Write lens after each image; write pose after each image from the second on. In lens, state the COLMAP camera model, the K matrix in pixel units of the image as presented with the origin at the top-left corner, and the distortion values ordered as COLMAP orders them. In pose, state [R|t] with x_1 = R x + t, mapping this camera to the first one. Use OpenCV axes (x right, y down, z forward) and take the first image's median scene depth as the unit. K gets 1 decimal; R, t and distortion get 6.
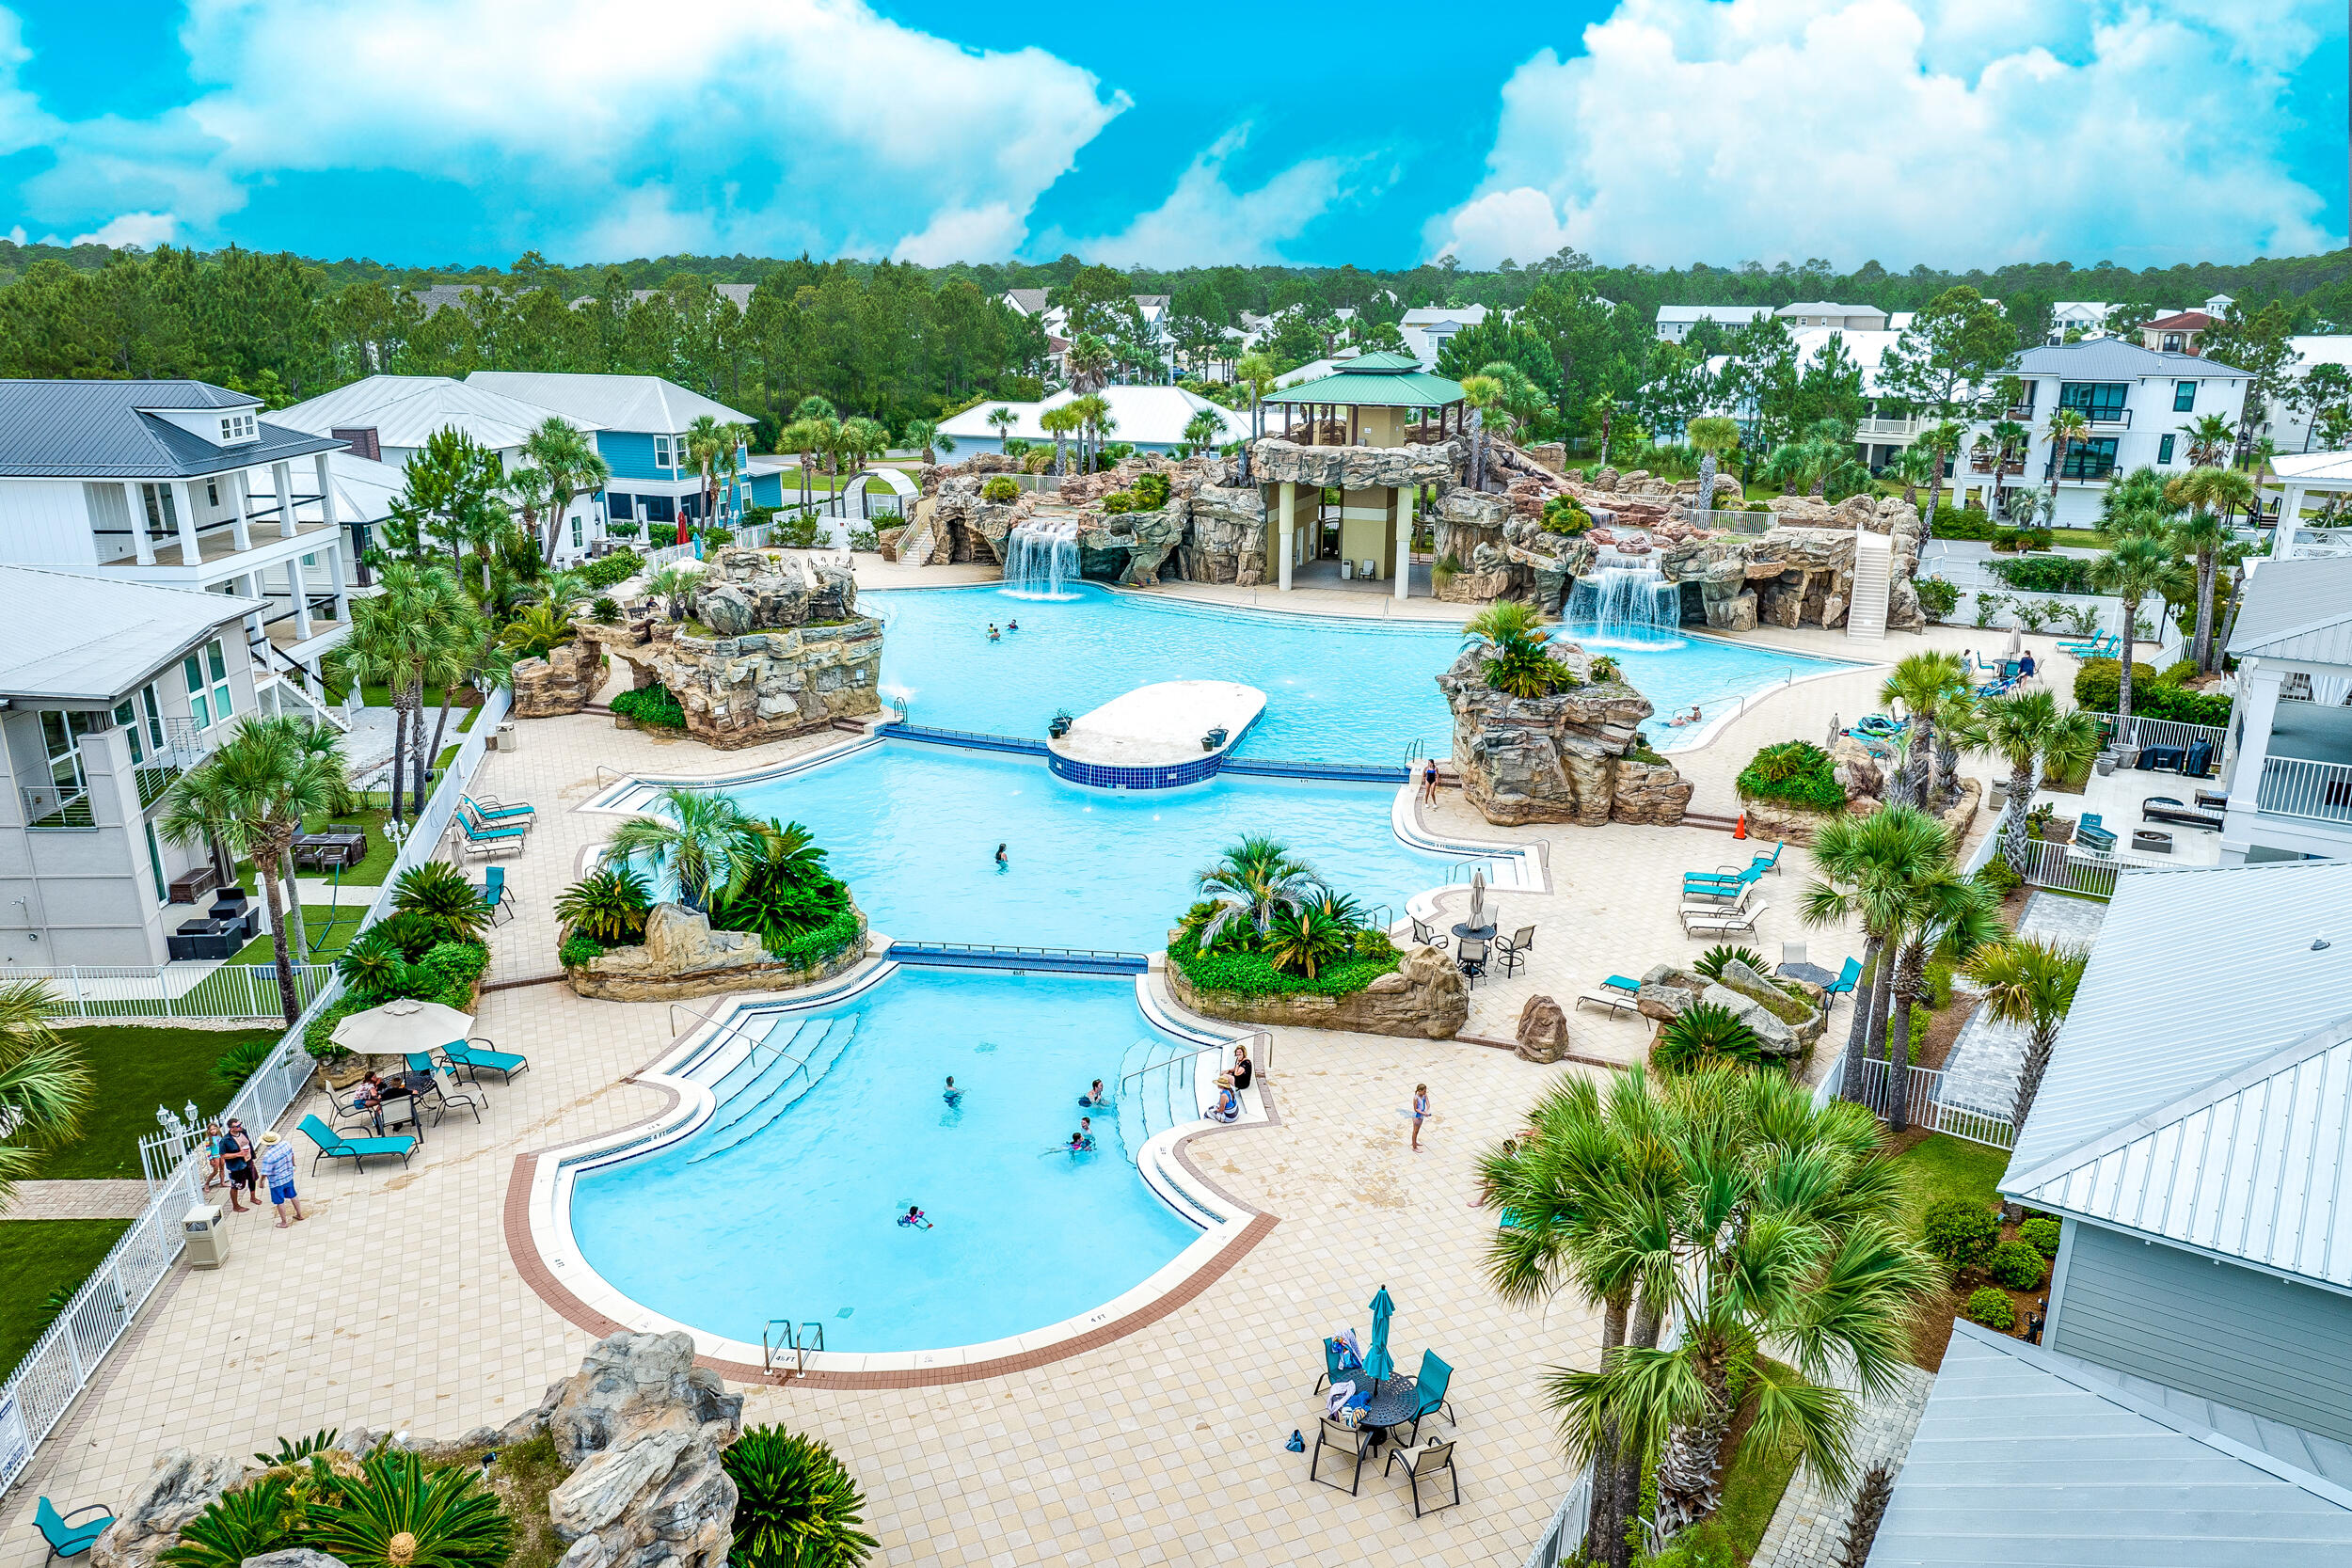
lens RADIAL K [[1558.0, 0, 1176.0], [0, 1558.0, 784.0], [0, 0, 1]] dist [-0.004340, -0.000595]
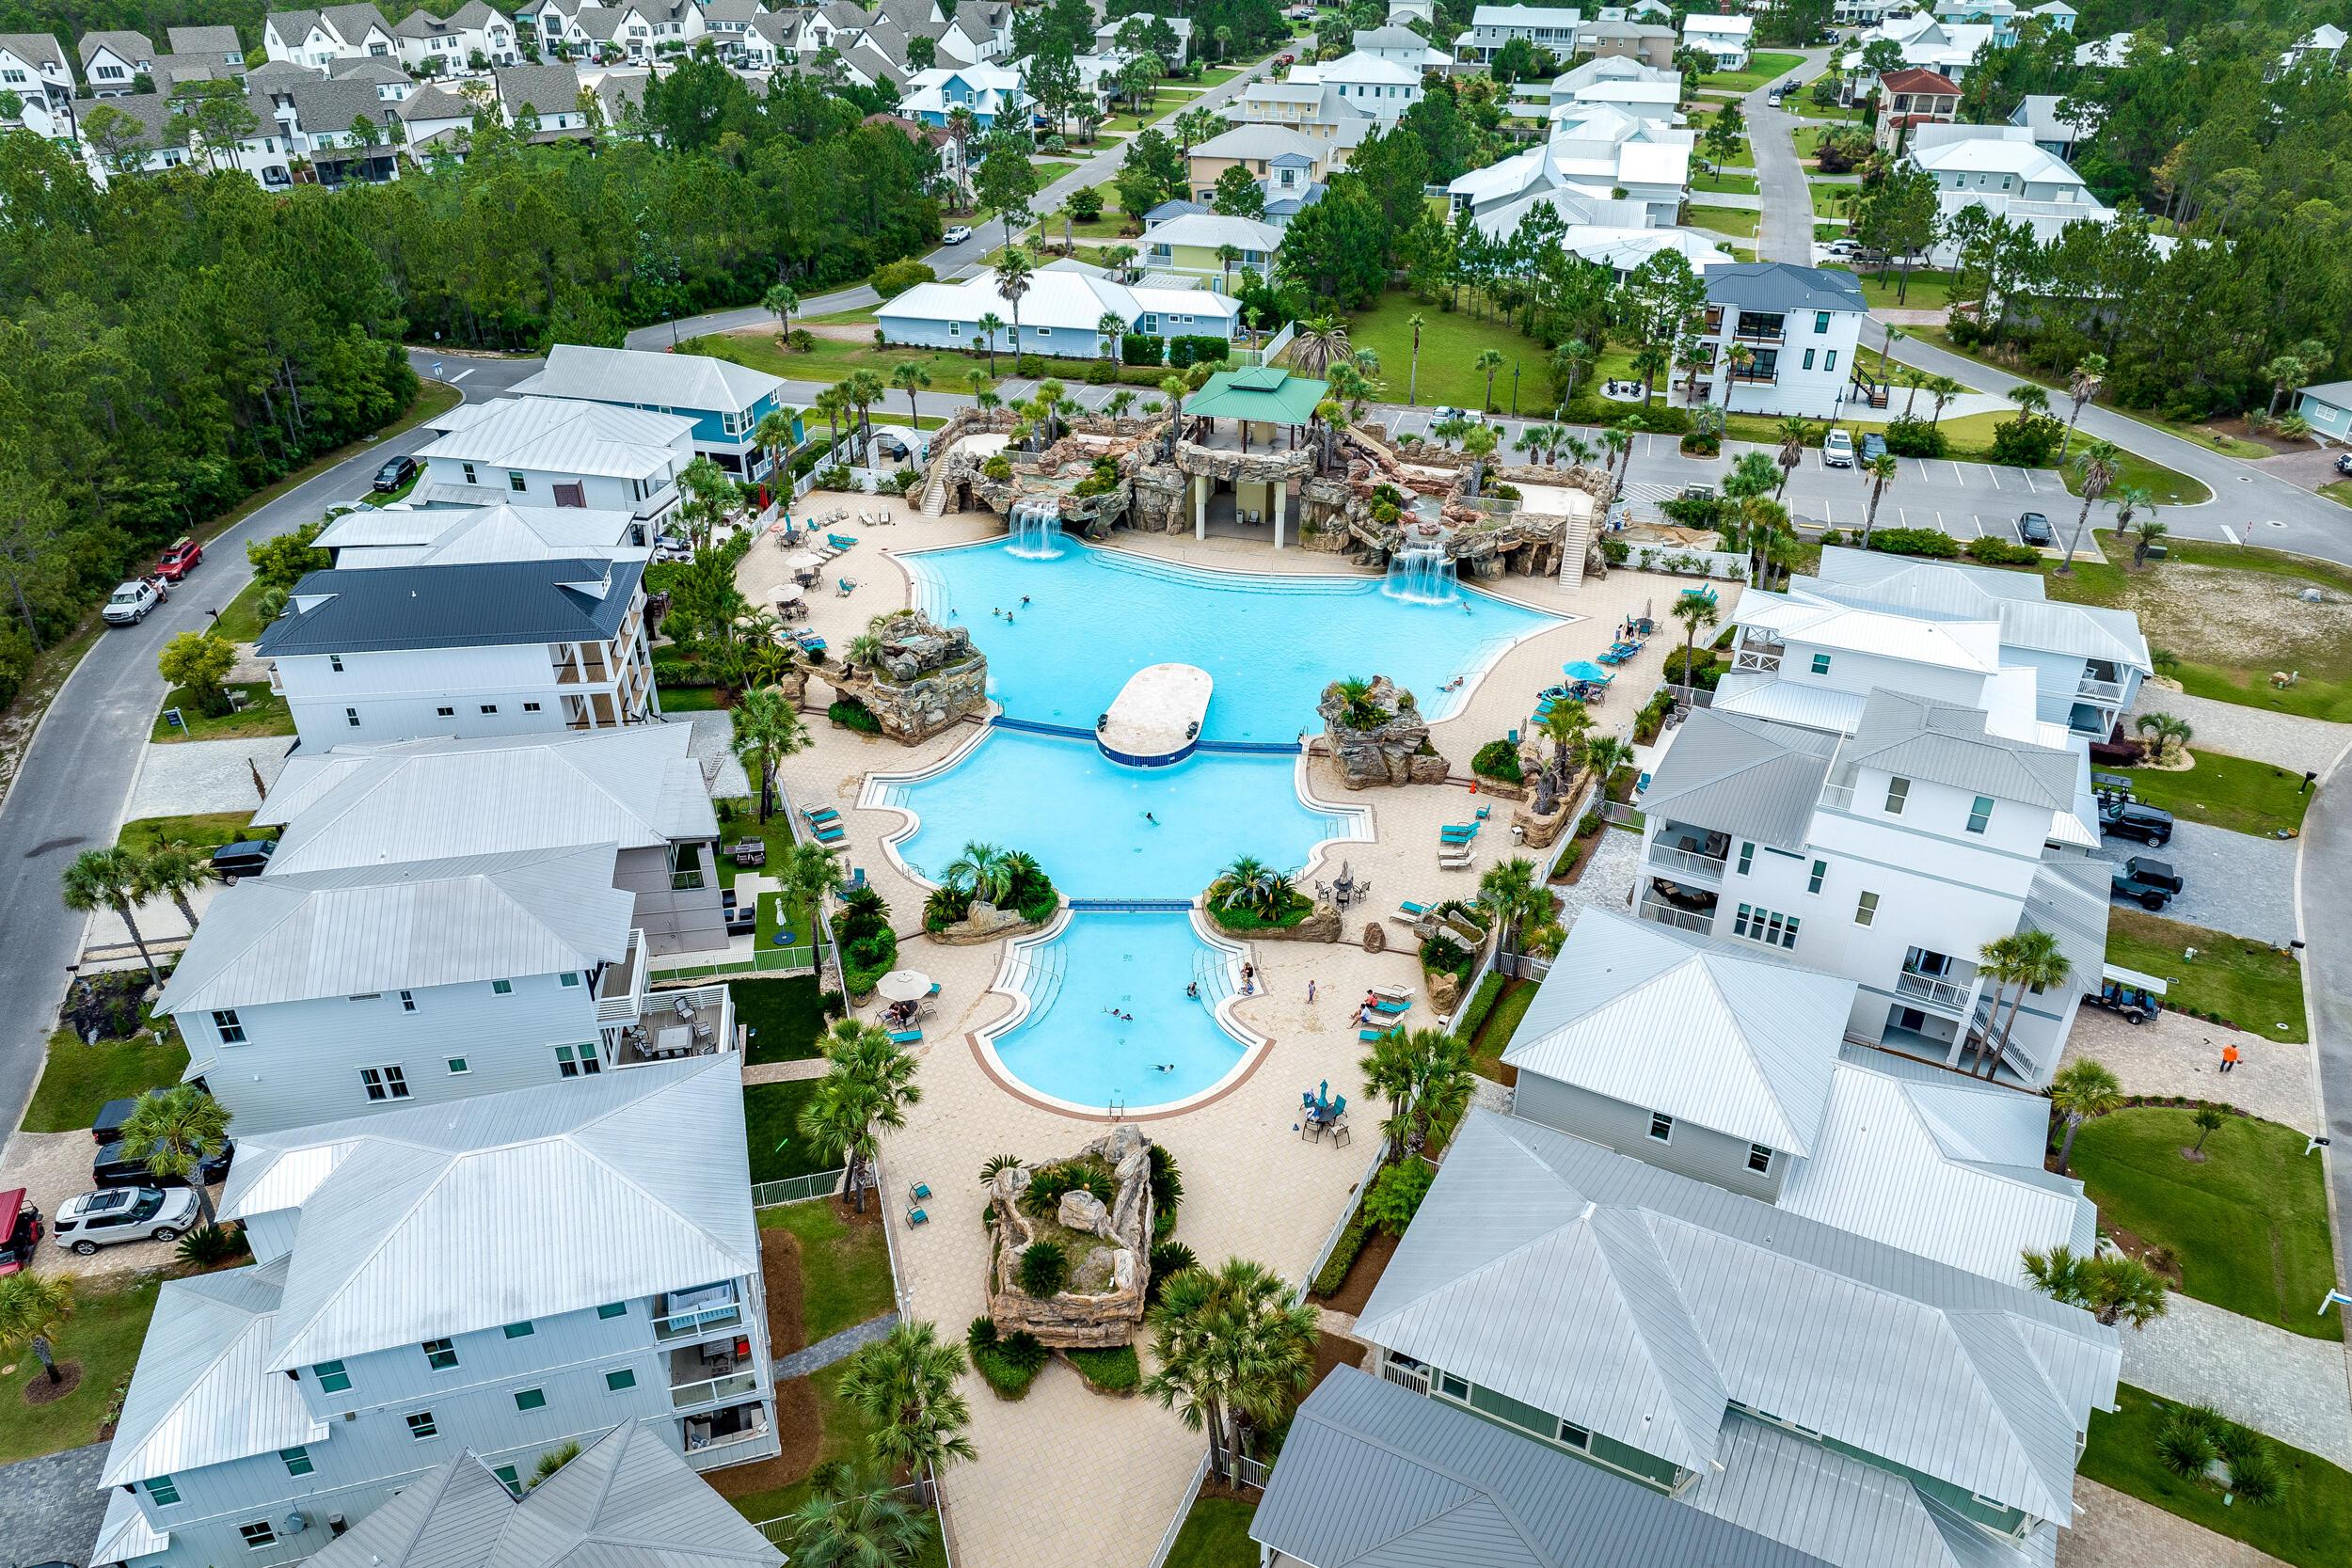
lens RADIAL K [[1505.8, 0, 1176.0], [0, 1505.8, 784.0], [0, 0, 1]] dist [0.006838, 0.000488]
pose [[0.993538, -0.060315, 0.096150, -0.168961], [0.035177, 0.969038, 0.244394, -0.404591], [-0.107913, -0.239433, 0.964897, -0.699772]]
